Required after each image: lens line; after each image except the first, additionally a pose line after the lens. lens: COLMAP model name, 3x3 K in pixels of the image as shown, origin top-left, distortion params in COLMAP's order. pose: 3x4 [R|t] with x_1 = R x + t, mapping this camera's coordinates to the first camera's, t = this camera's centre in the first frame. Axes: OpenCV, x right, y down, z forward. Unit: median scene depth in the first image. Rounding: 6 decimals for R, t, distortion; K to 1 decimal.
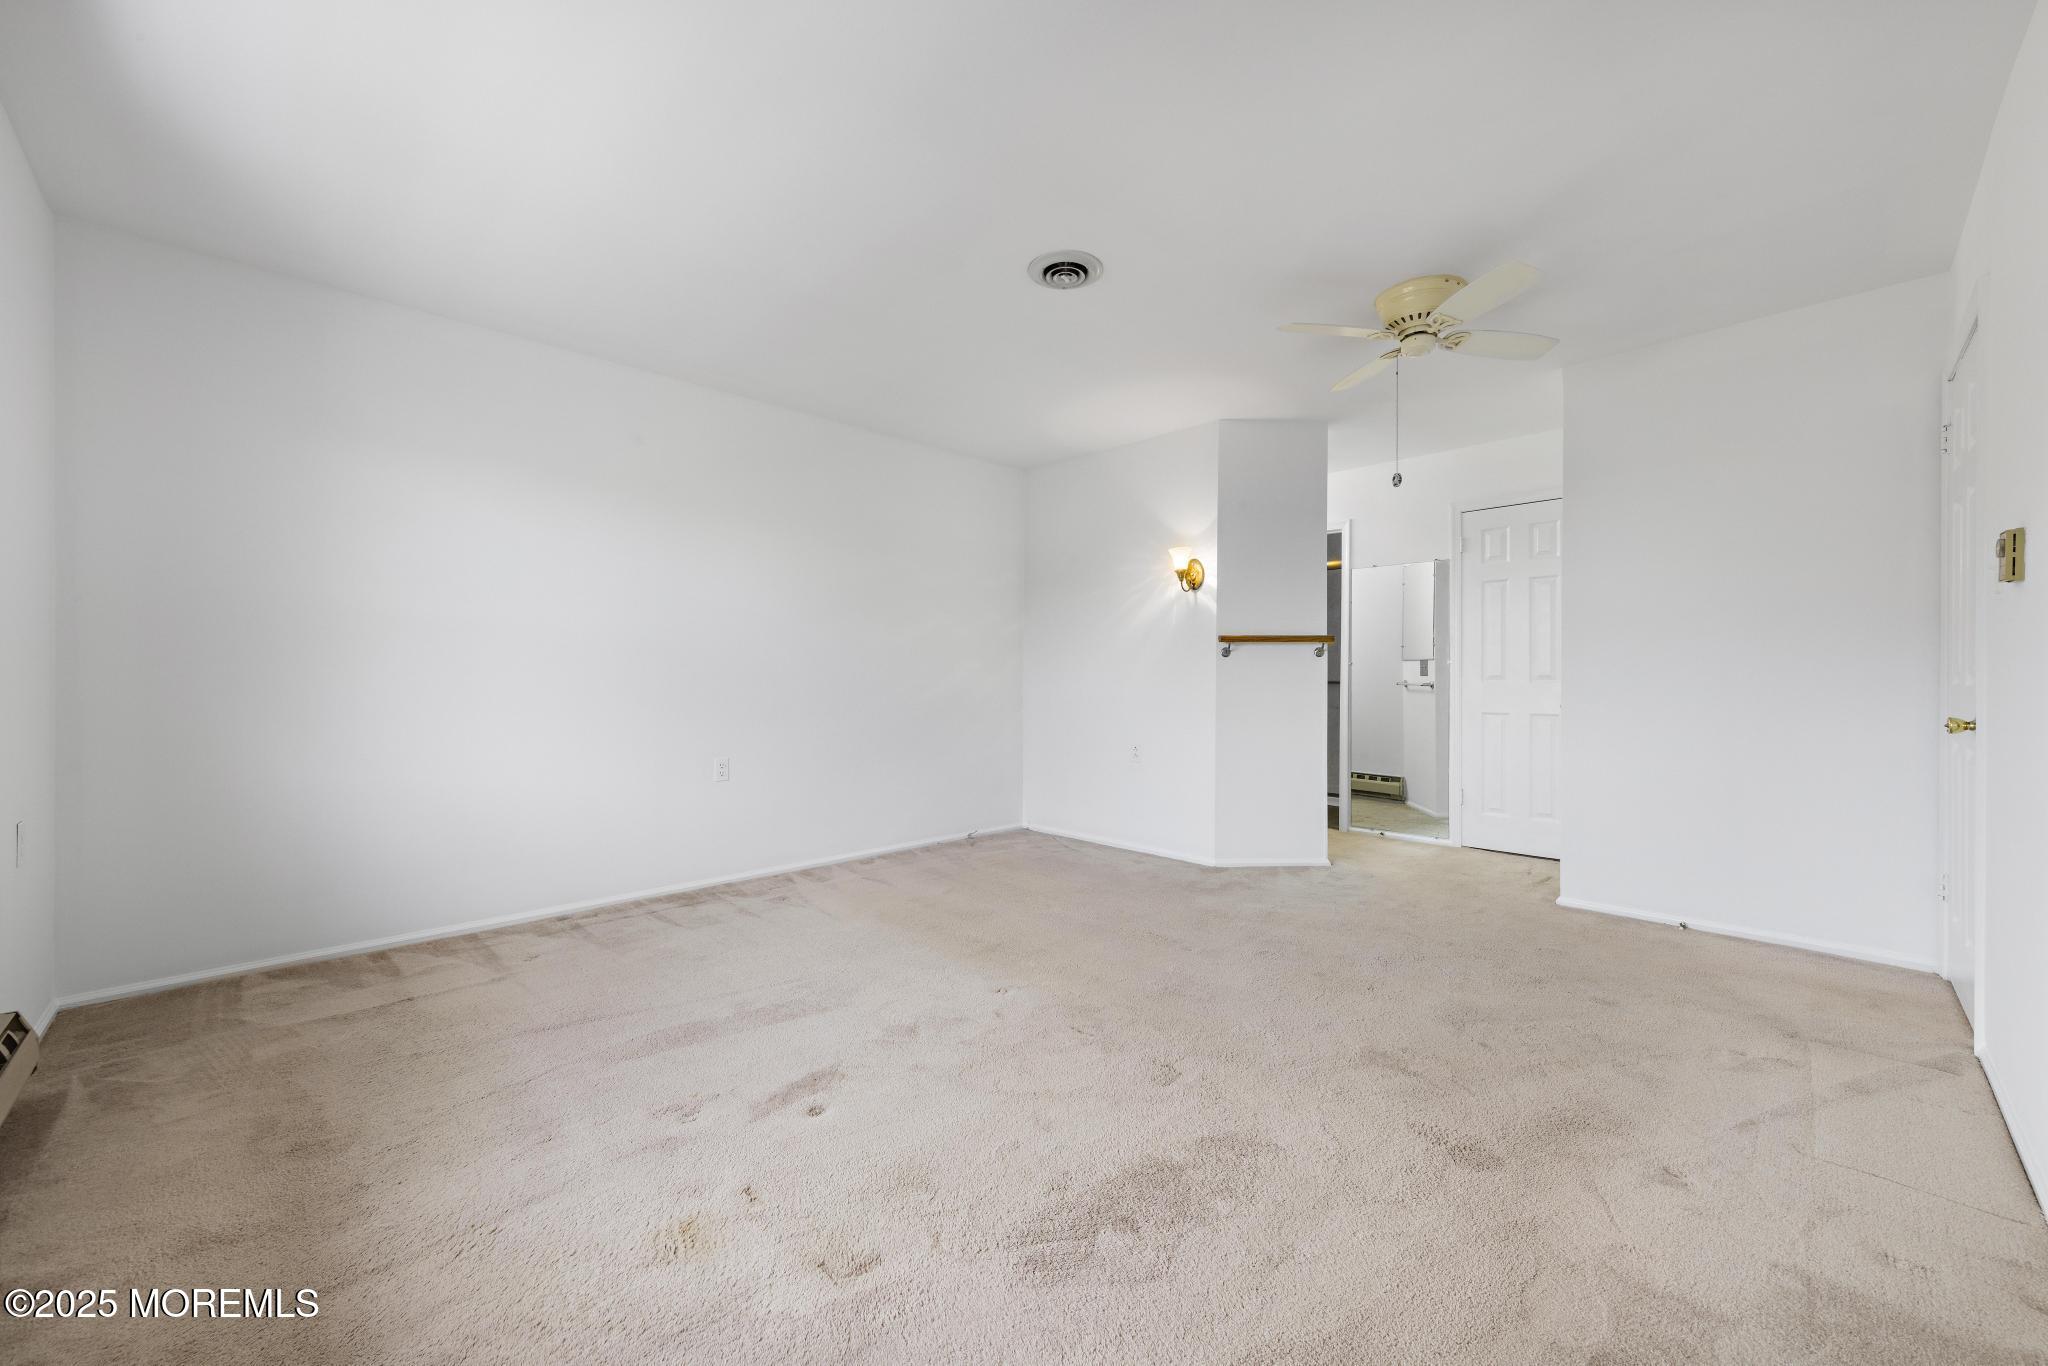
lens RADIAL K [[798.6, 0, 1029.6], [0, 798.6, 676.4], [0, 0, 1]] dist [0.001612, 0.000027]
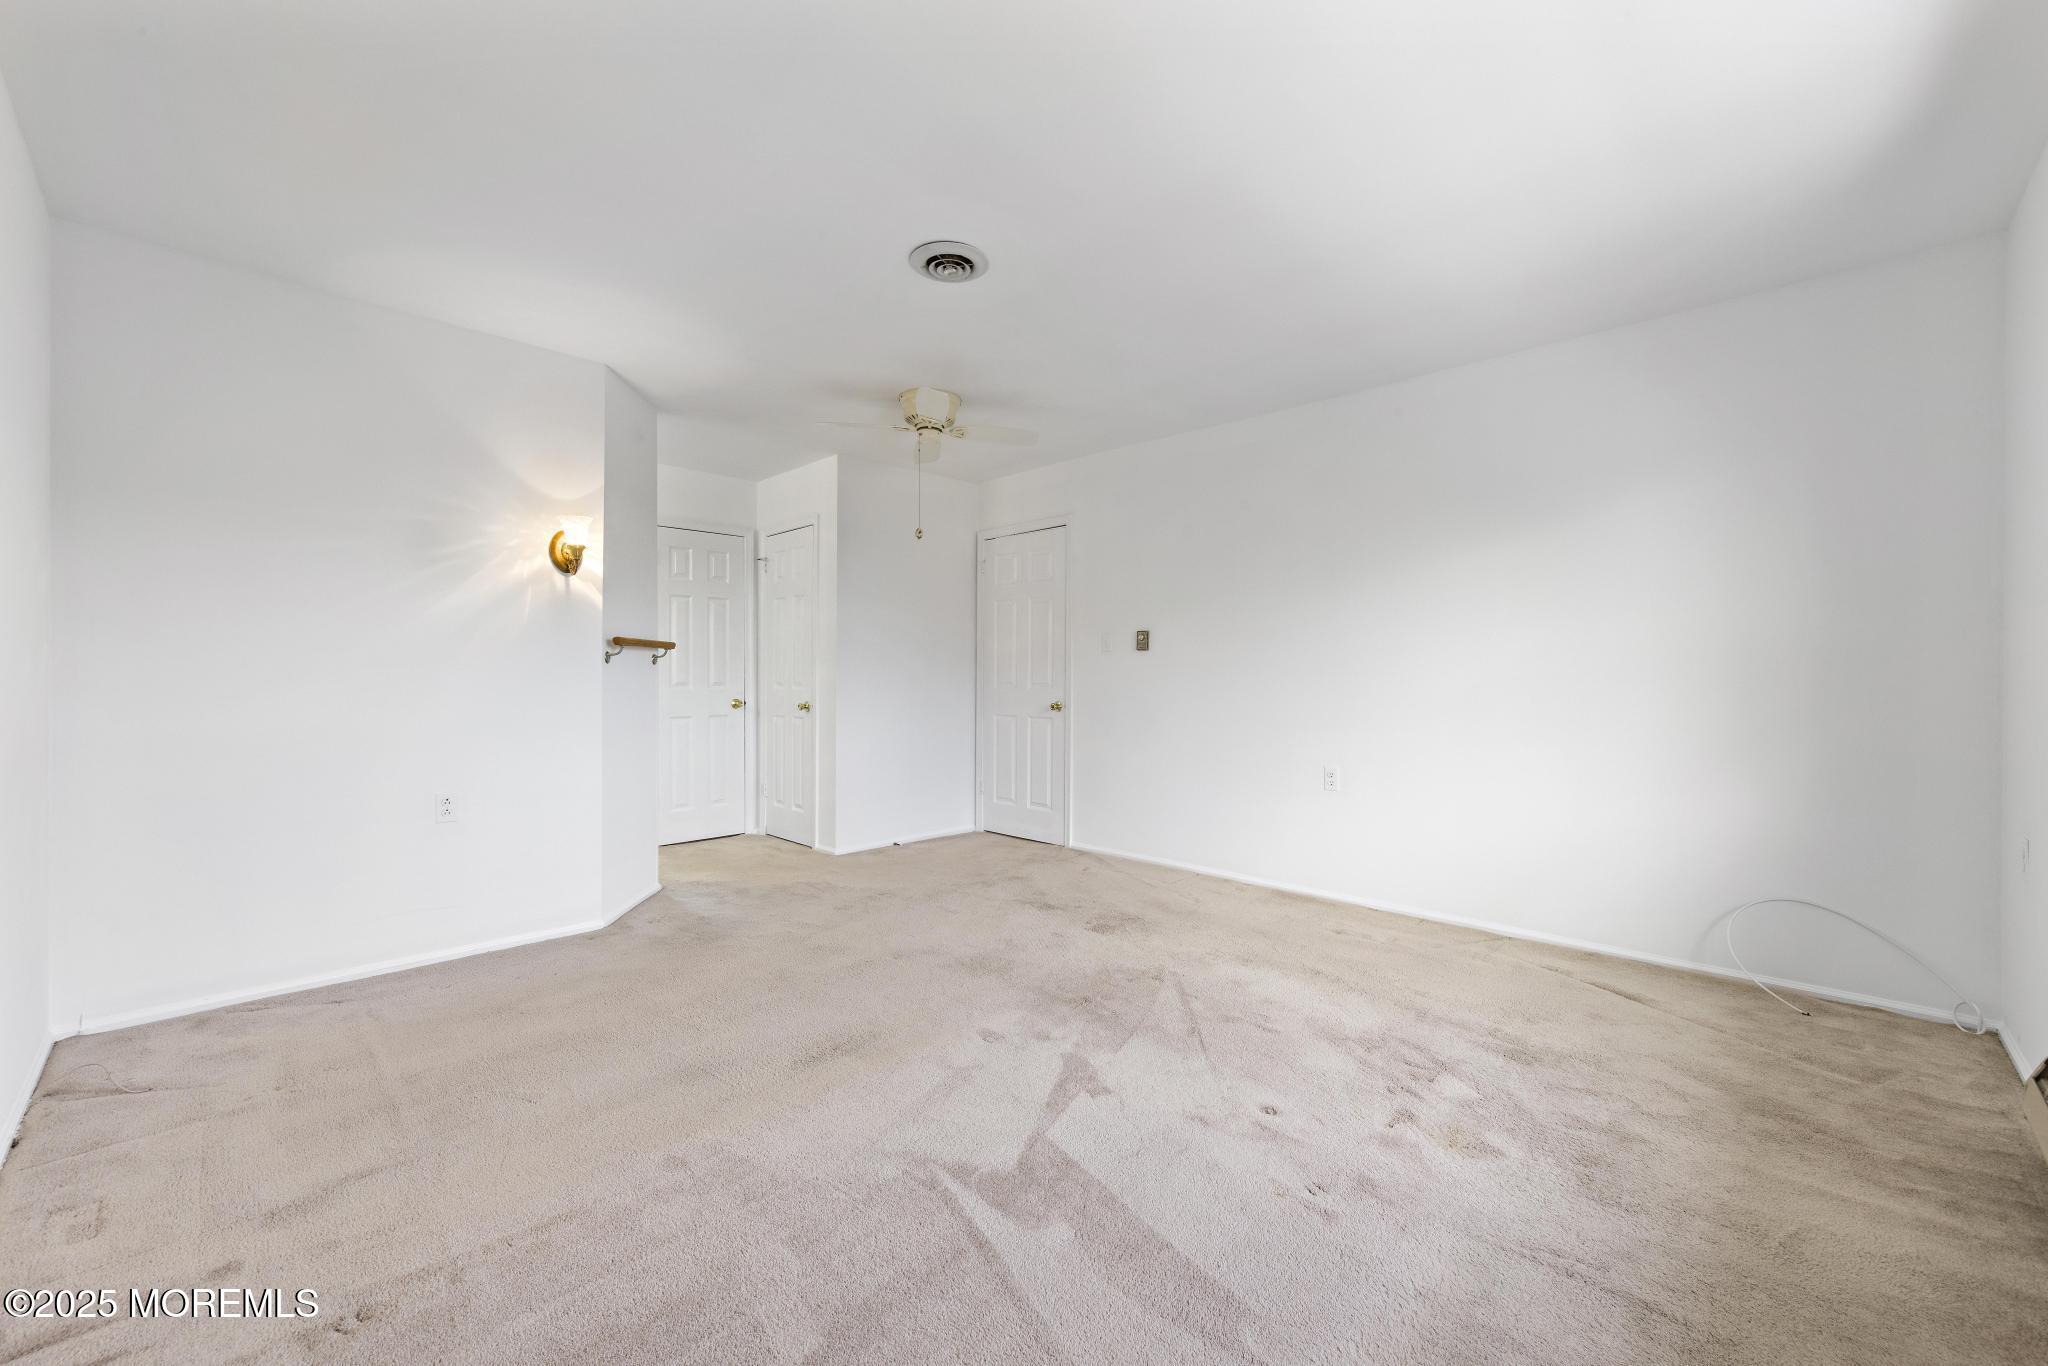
lens RADIAL K [[798.6, 0, 1031.1], [0, 798.6, 685.1], [0, 0, 1]] dist [0.001612, 0.000027]
pose [[-0.029072, -0.014732, 0.999469, -0.562420], [-0.006017, 0.999876, 0.014563, -0.017197], [-0.999559, -0.005591, -0.029157, 0.595830]]
